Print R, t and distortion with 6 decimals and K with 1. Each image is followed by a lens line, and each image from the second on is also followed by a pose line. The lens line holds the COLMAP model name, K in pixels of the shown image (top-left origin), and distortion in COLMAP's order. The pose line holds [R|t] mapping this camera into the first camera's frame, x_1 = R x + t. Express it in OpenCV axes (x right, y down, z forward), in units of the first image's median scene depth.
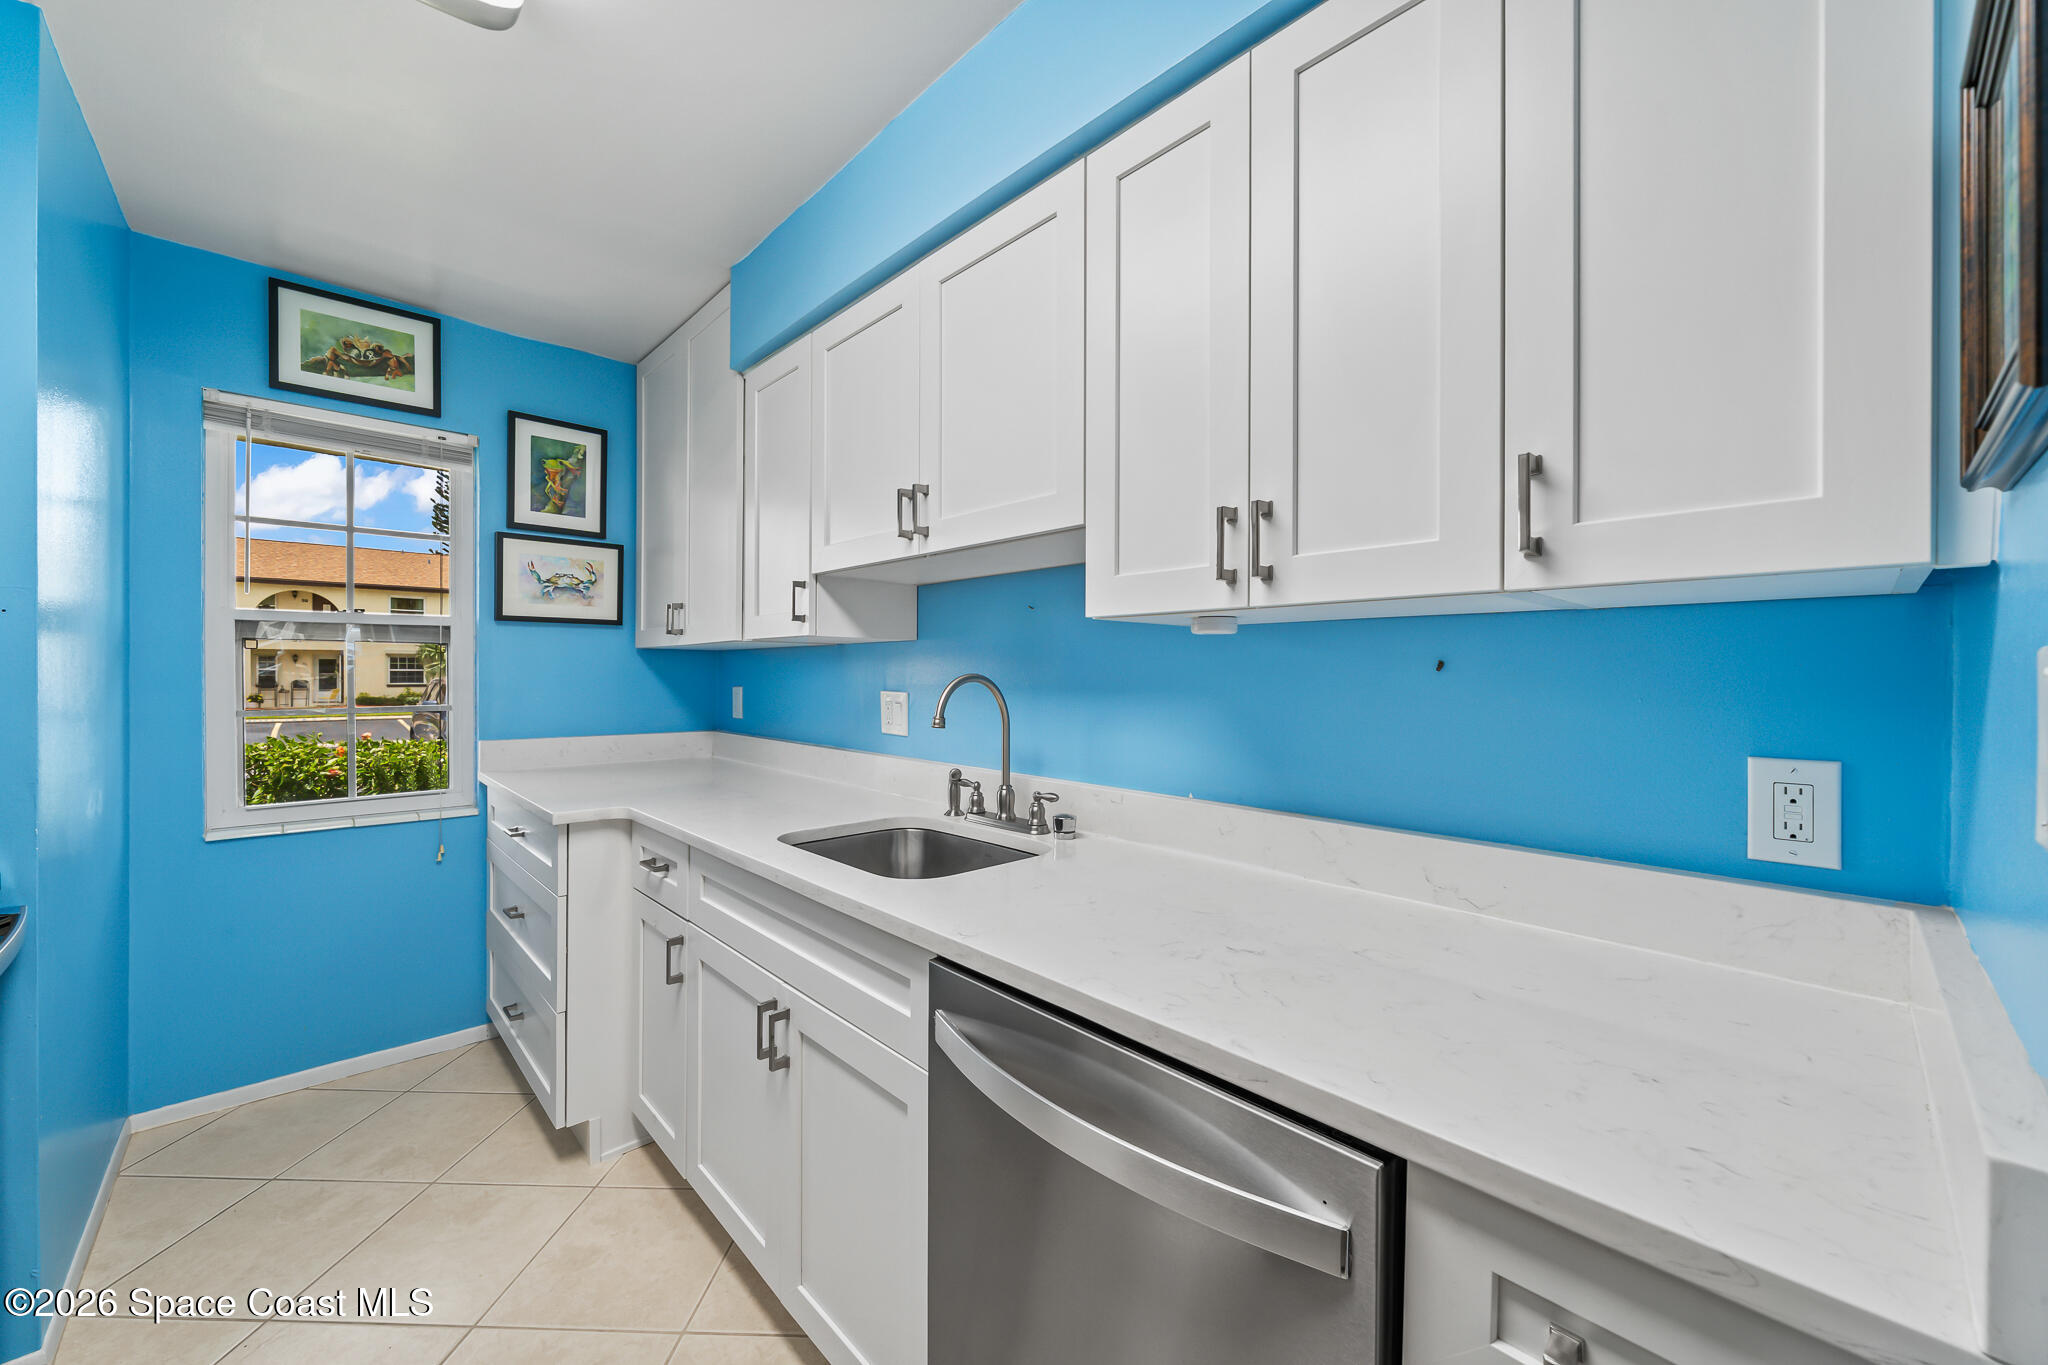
lens RADIAL K [[791.1, 0, 1019.3], [0, 791.1, 672.9], [0, 0, 1]] dist [0.002189, 0.000251]
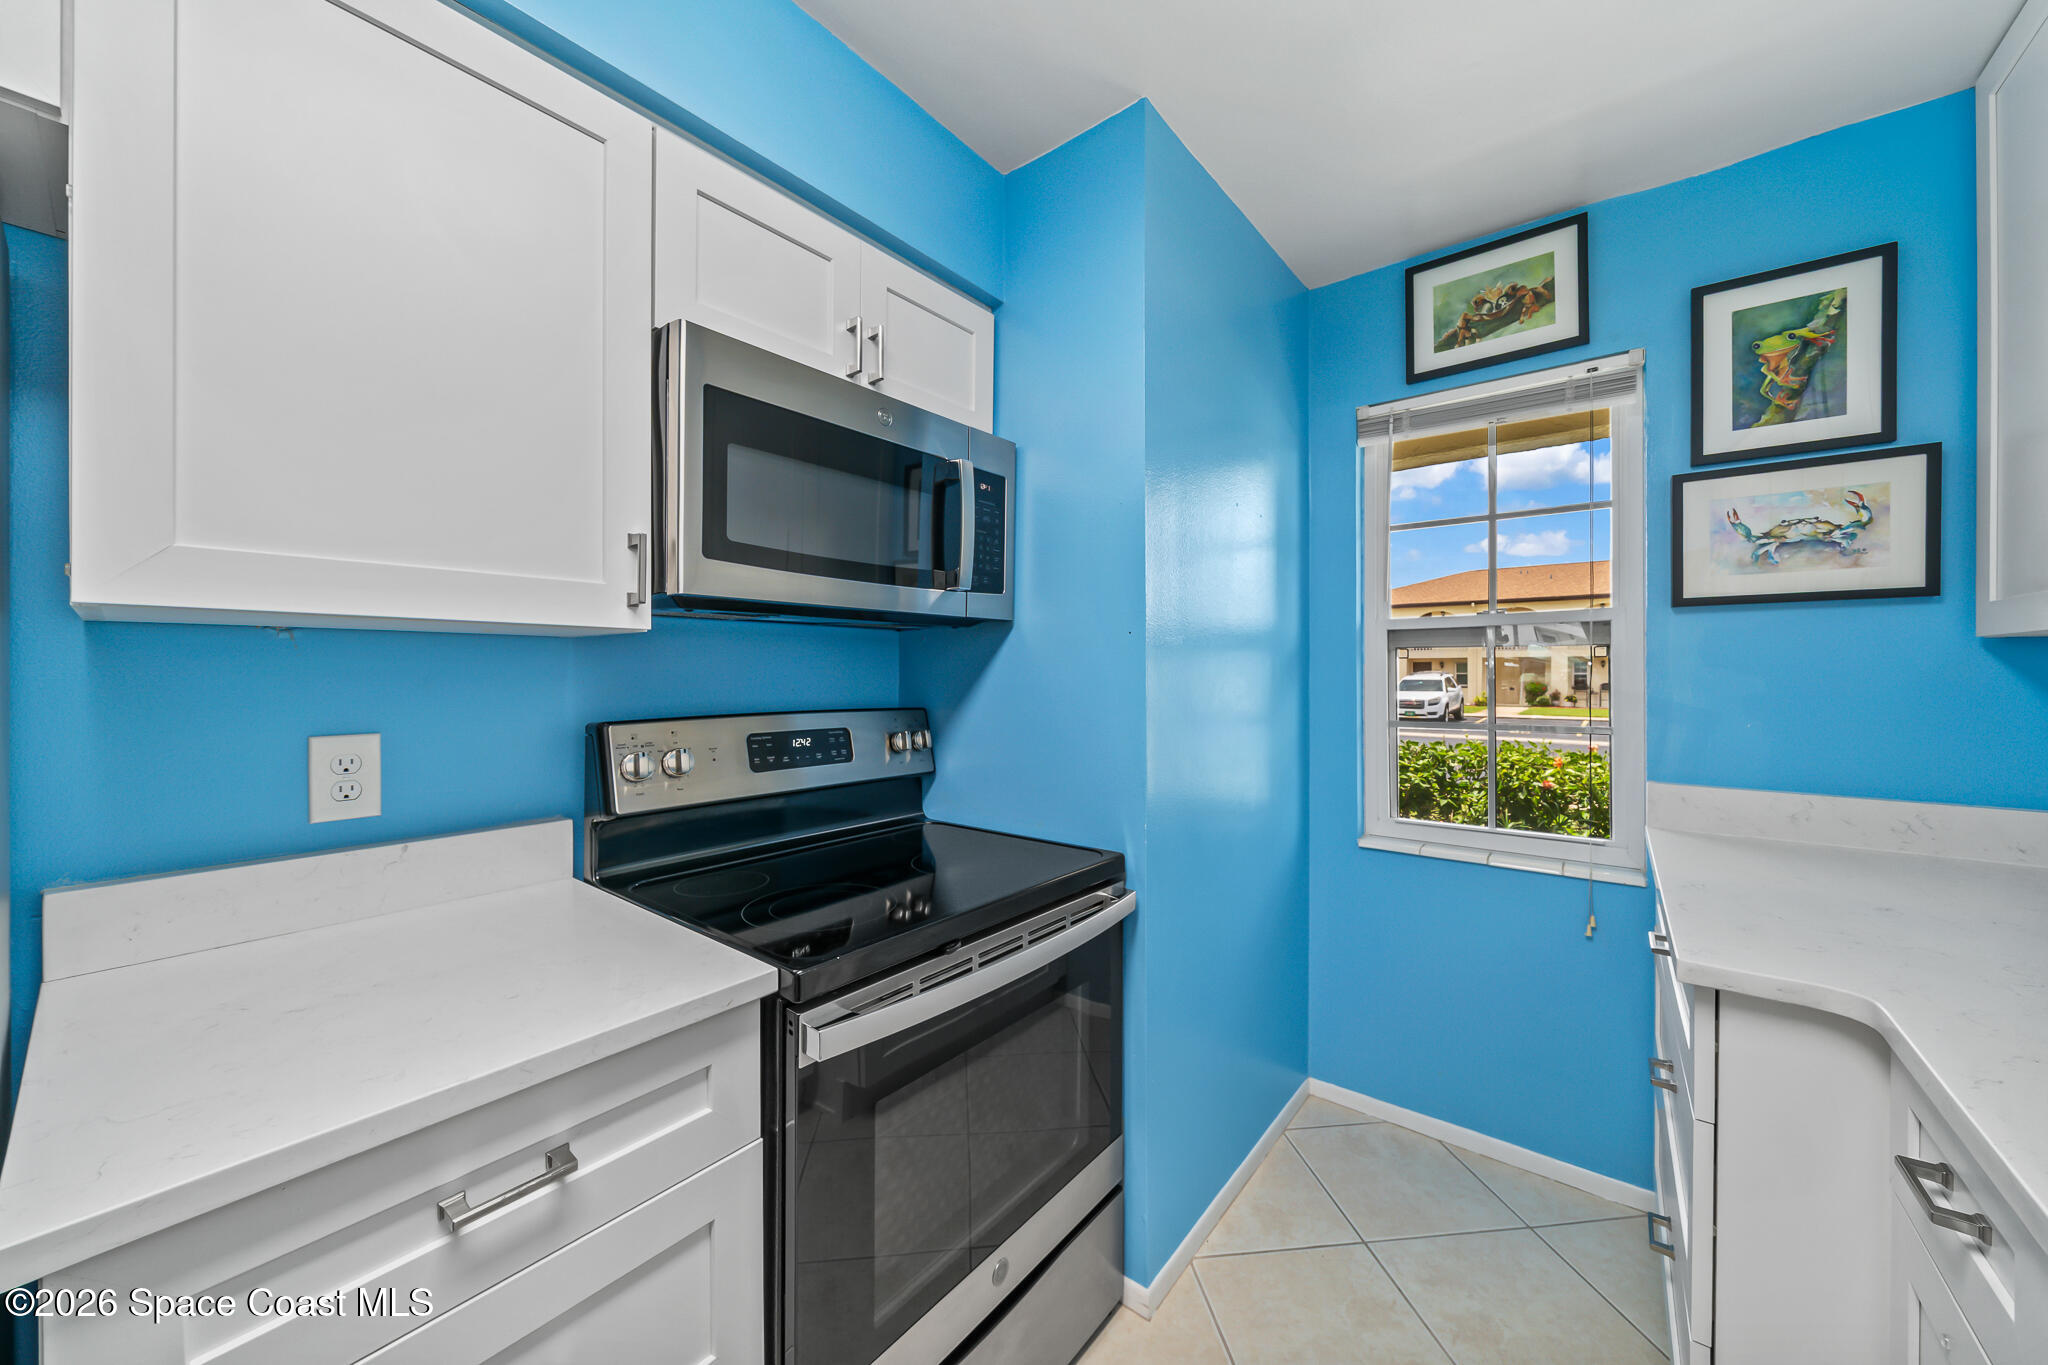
lens RADIAL K [[735.1, 0, 1013.3], [0, 735.1, 672.8], [0, 0, 1]] dist [-0.009295, 0.000934]
pose [[0.141498, -0.004715, -0.989927, -0.122559], [0.000040, 0.999989, -0.004757, -0.007131], [0.989939, 0.000633, 0.141496, 0.352591]]
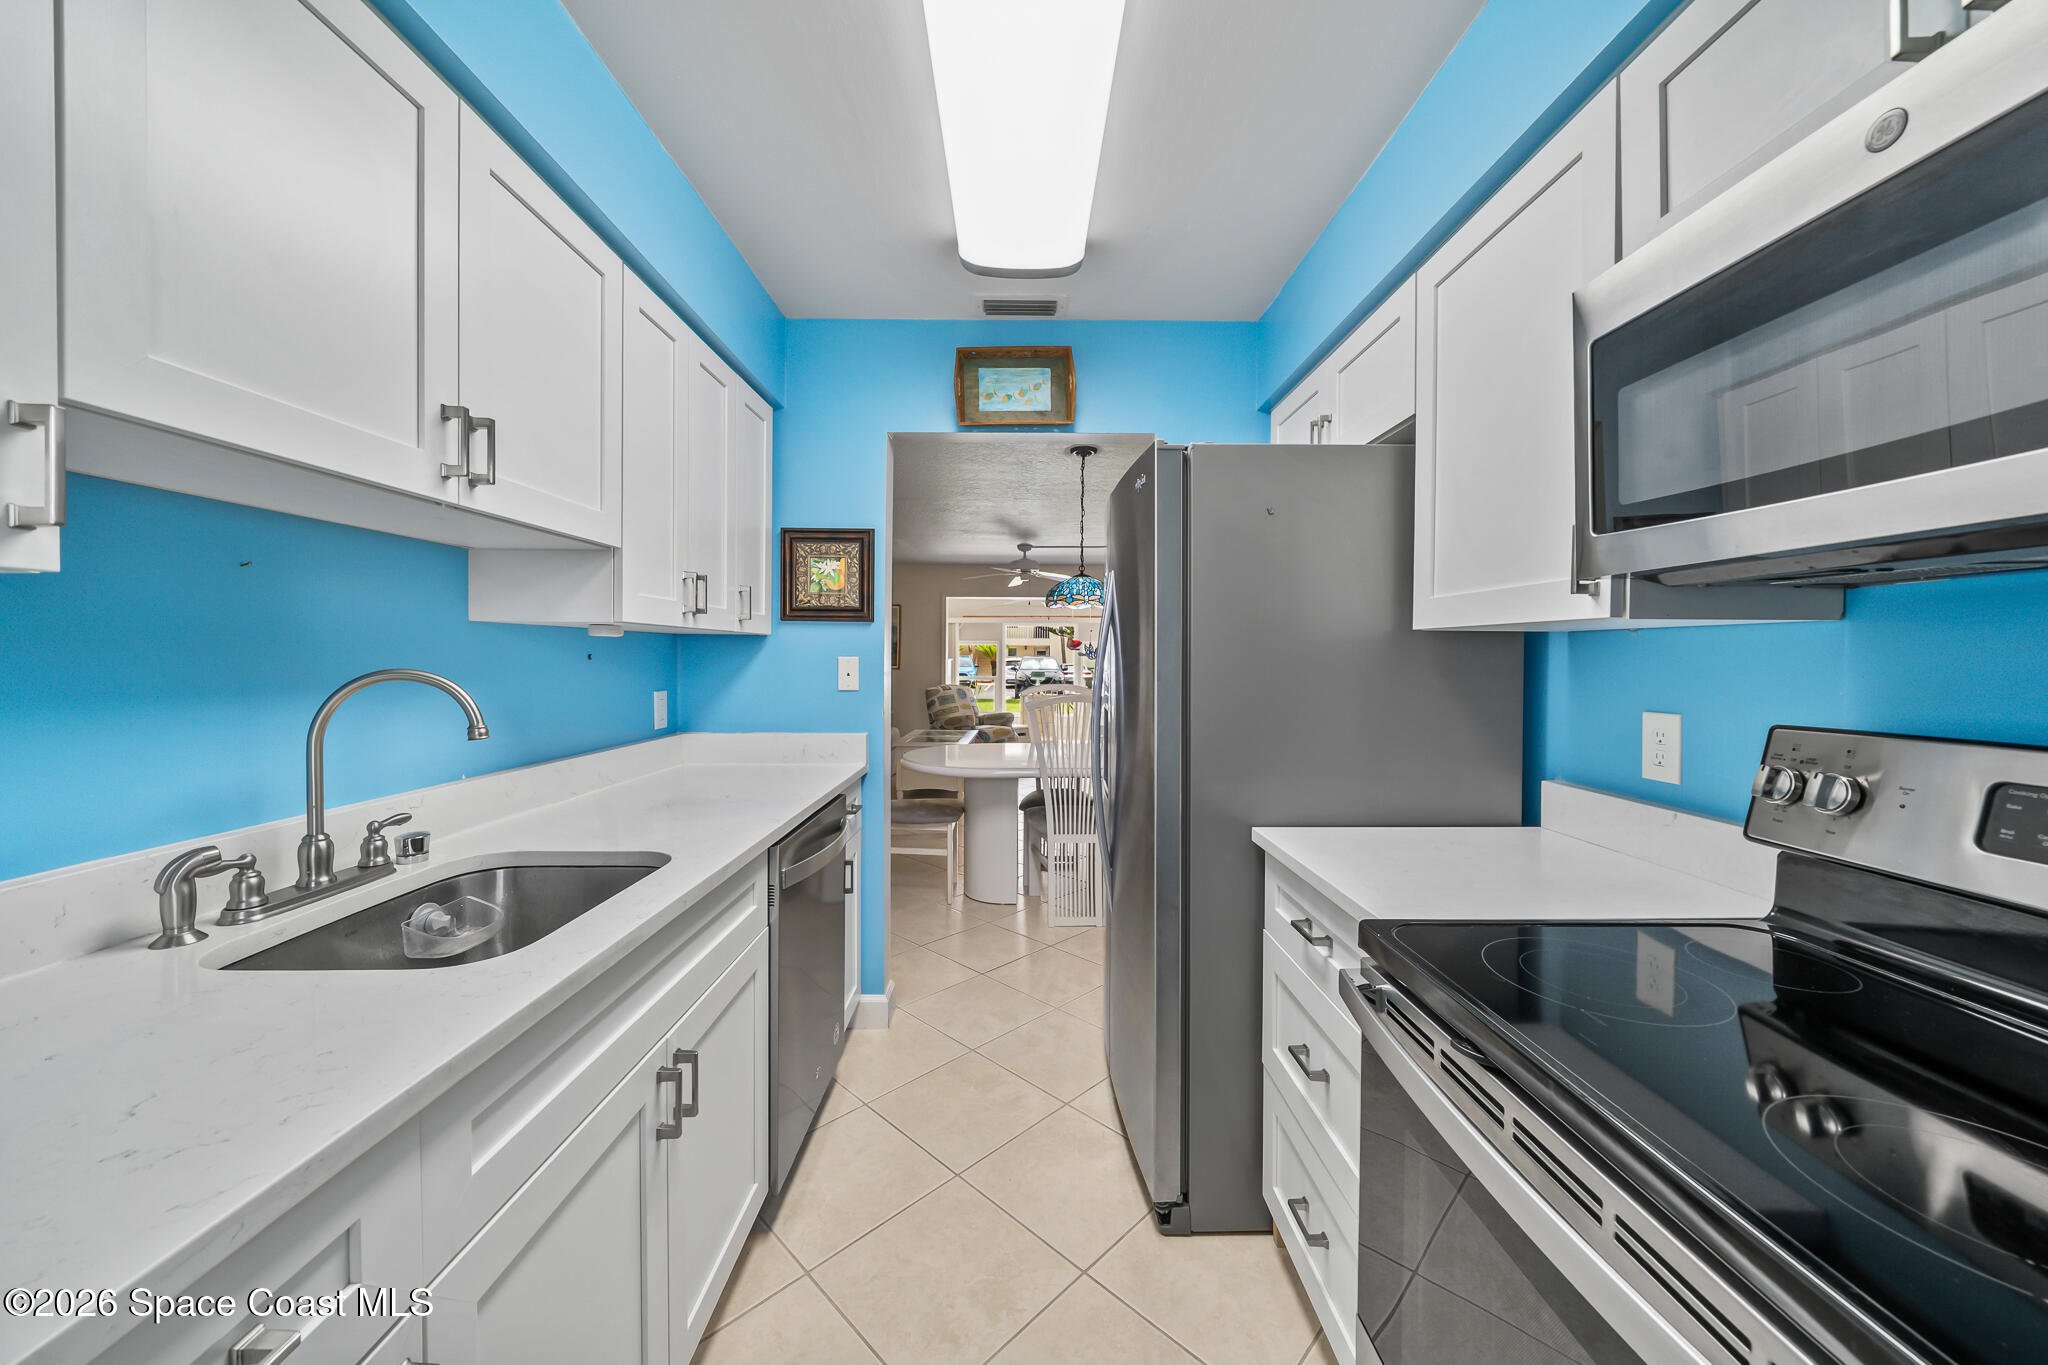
lens RADIAL K [[791.1, 0, 1025.9], [0, 791.1, 668.7], [0, 0, 1]] dist [0.002189, 0.000251]
pose [[-0.727518, -0.018973, 0.685826, -0.618382], [-0.008334, 0.999788, 0.018818, -0.011093], [-0.686038, 0.007975, -0.727522, 0.726768]]
